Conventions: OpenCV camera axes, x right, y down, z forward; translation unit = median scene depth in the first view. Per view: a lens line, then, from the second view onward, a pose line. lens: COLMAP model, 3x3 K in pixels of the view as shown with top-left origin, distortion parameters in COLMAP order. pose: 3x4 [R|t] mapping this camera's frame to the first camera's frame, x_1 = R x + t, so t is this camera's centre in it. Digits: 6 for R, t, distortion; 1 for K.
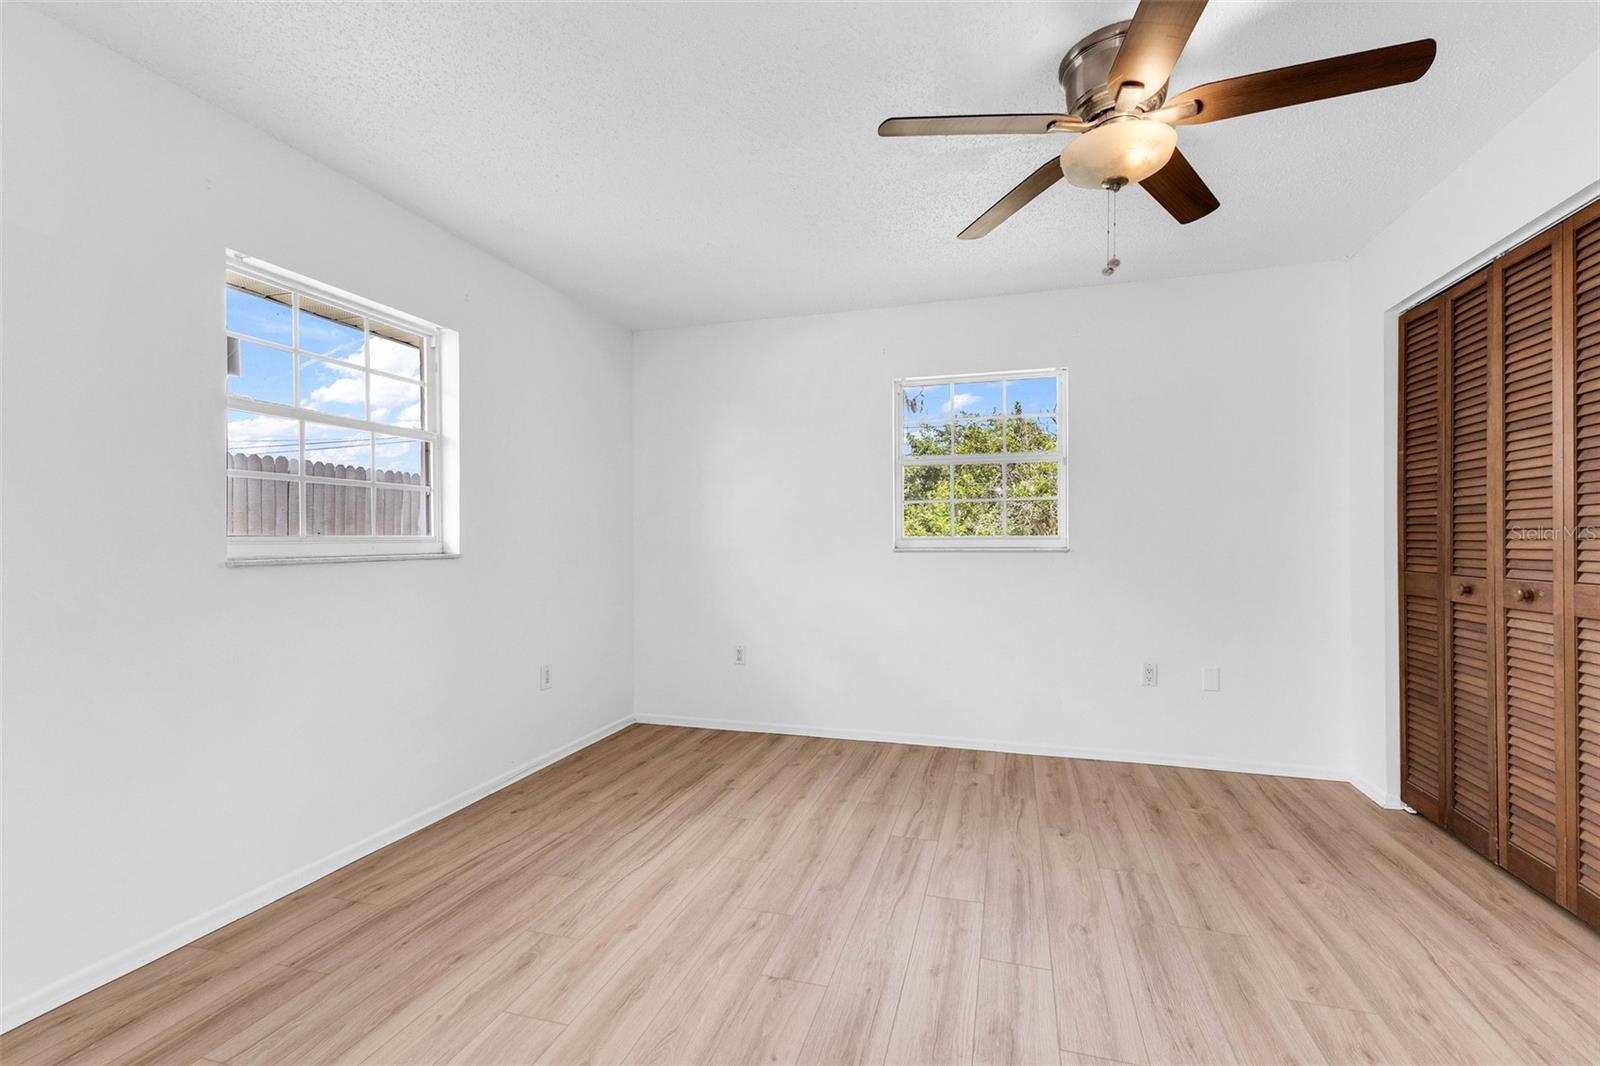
lens RADIAL K [[675.3, 0, 800.9], [0, 675.3, 536.5], [0, 0, 1]] dist [0.004730, -0.000786]
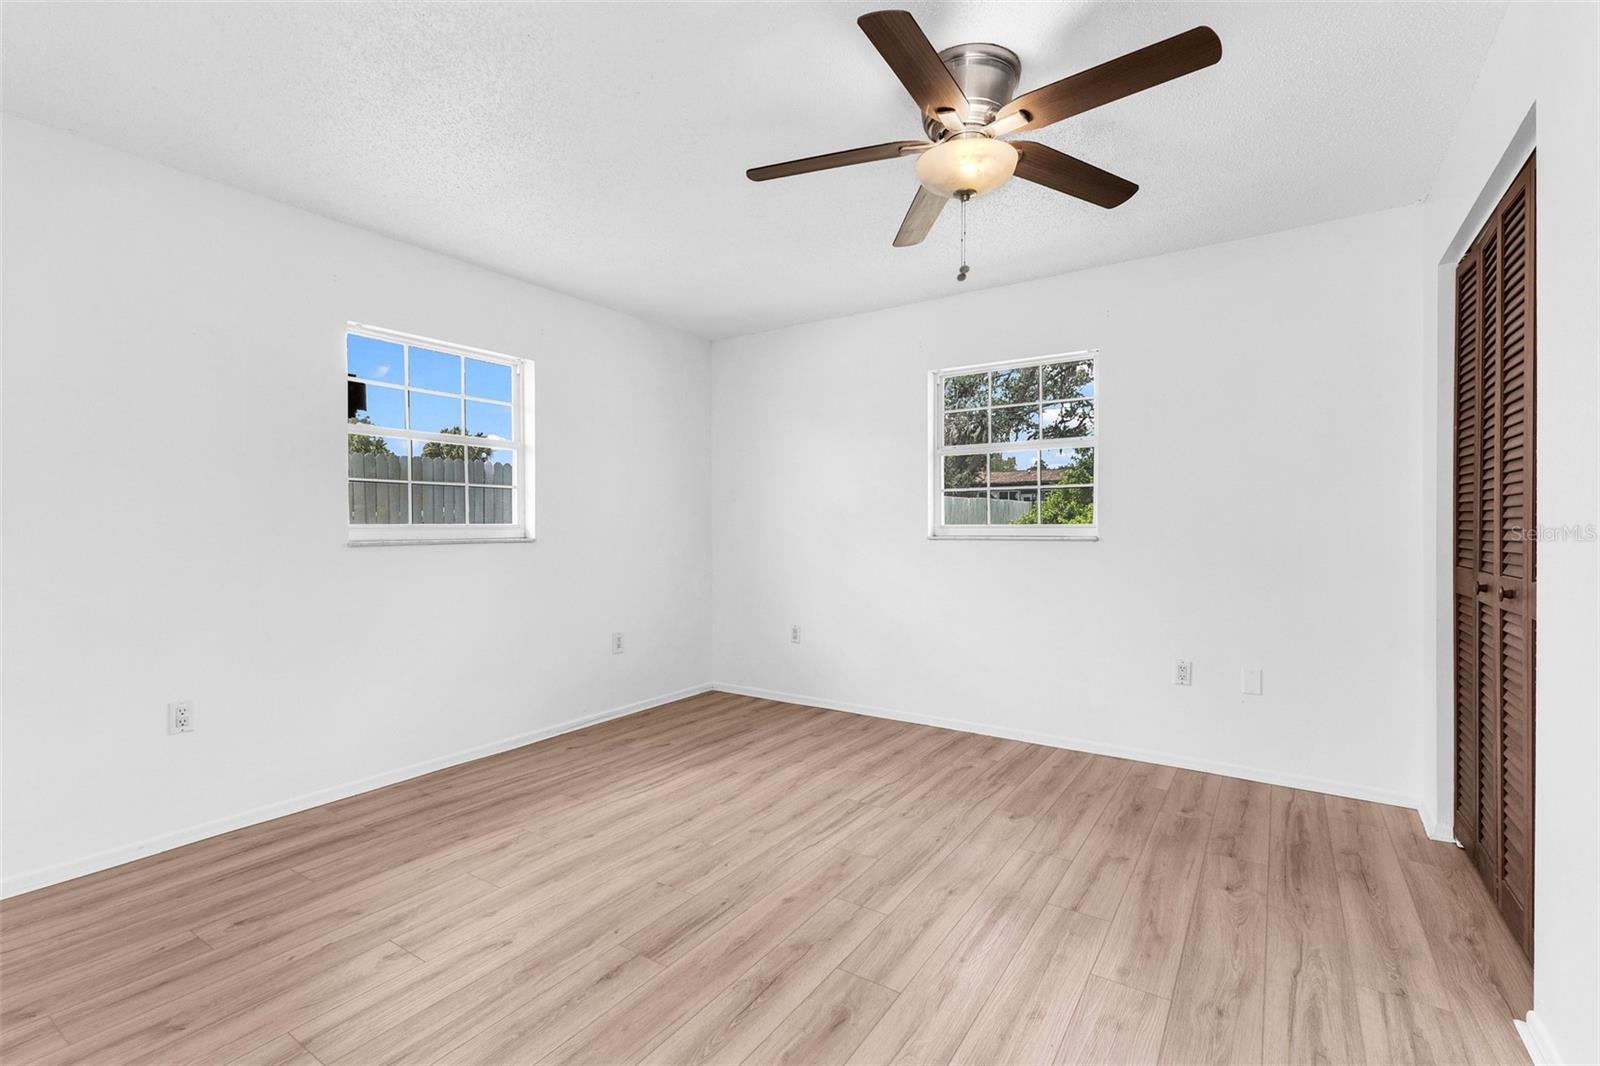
lens RADIAL K [[691.7, 0, 813.2], [0, 691.7, 528.4], [0, 0, 1]] dist [0.002933, 0.000510]
pose [[0.957563, 0.002935, -0.288210, 0.363109], [-0.000933, 0.999974, 0.007082, -0.002396], [0.288223, -0.006513, 0.957541, -0.076345]]
